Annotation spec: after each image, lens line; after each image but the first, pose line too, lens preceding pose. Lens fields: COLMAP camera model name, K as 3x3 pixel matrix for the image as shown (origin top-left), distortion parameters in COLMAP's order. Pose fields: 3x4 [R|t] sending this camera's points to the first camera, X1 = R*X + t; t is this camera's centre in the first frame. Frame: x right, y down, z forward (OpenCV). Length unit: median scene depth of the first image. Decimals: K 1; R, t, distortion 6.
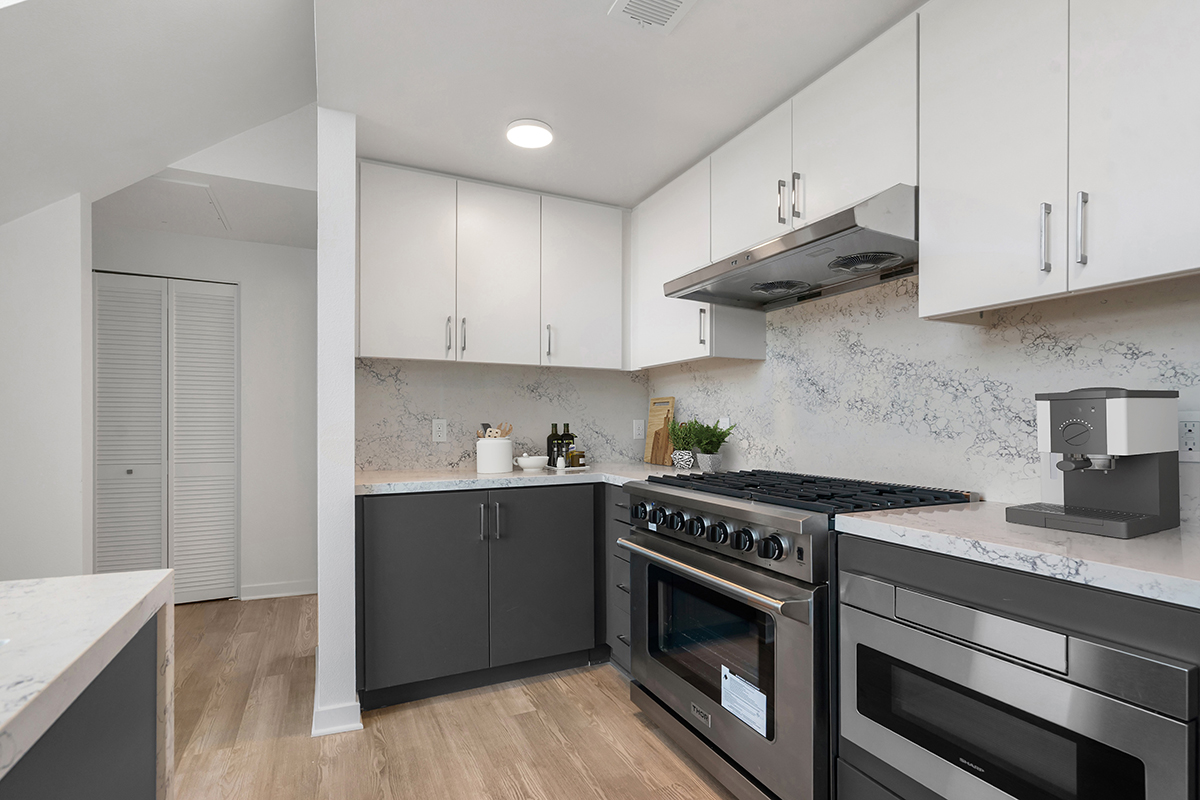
lens RADIAL K [[580.4, 0, 616.2], [0, 580.4, 429.6], [0, 0, 1]] dist [-0.003582, 0.002458]
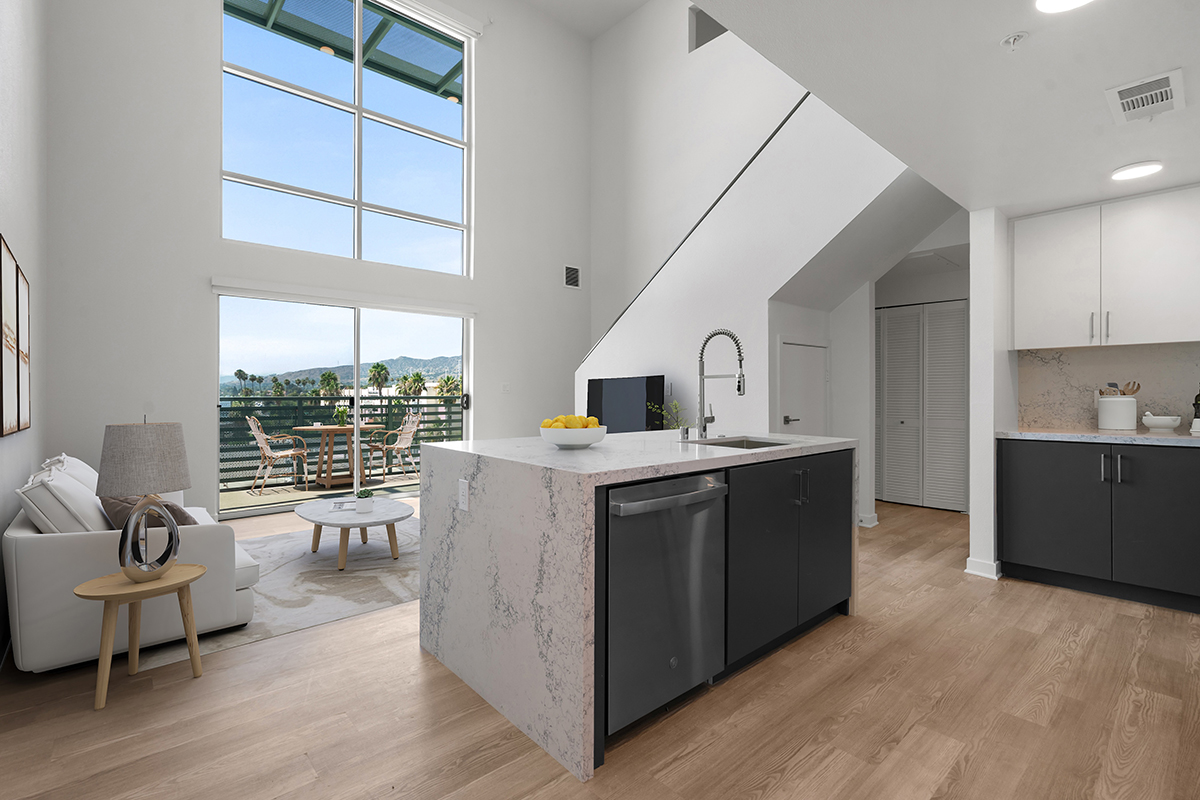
lens RADIAL K [[580.4, 0, 564.9], [0, 580.4, 391.8], [0, 0, 1]] dist [-0.003582, 0.002458]
pose [[0.263914, -0.003786, -0.964539, 0.742315], [-0.007277, 0.999956, -0.005916, 0.001649], [0.964519, 0.008580, 0.263875, -0.556171]]
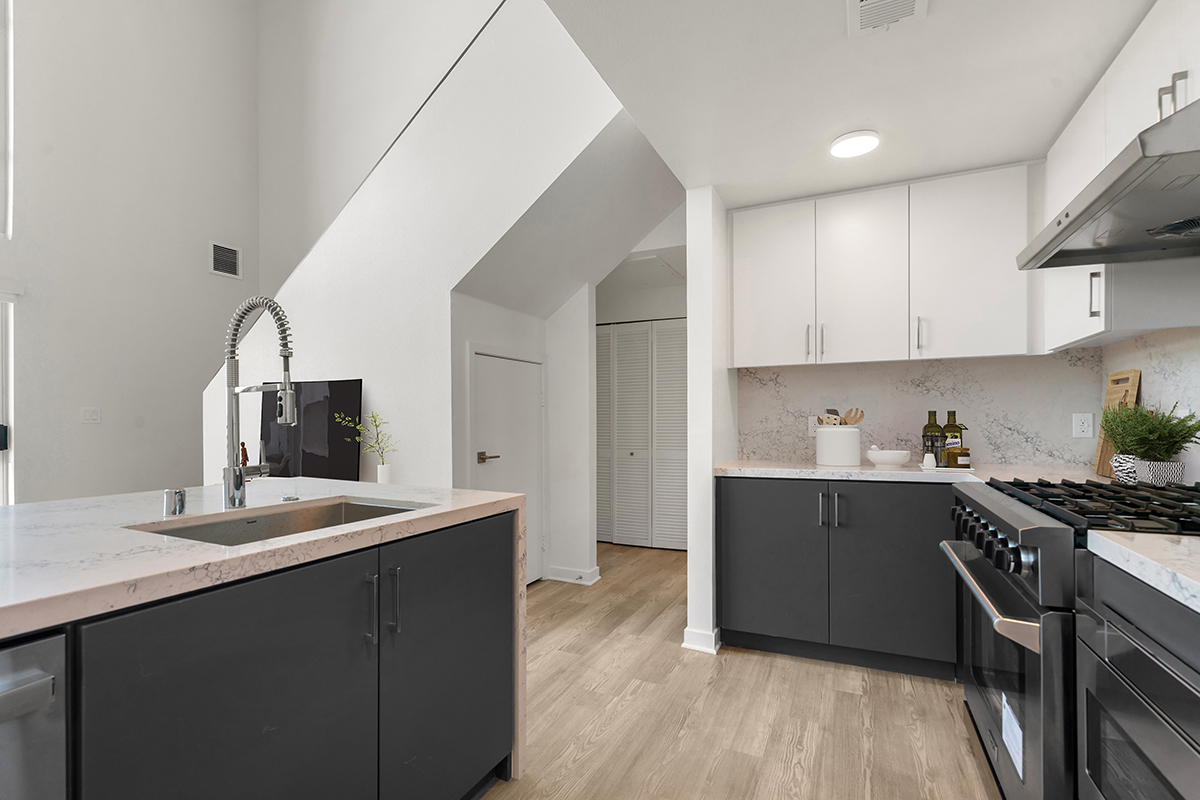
lens RADIAL K [[580.4, 0, 577.7], [0, 580.4, 425.8], [0, 0, 1]] dist [-0.003582, 0.002458]
pose [[0.610056, 0.000047, -0.792358, 0.367527], [0.000178, 1.000000, 0.000197, 0.000138], [0.792358, -0.000261, 0.610056, -0.038897]]
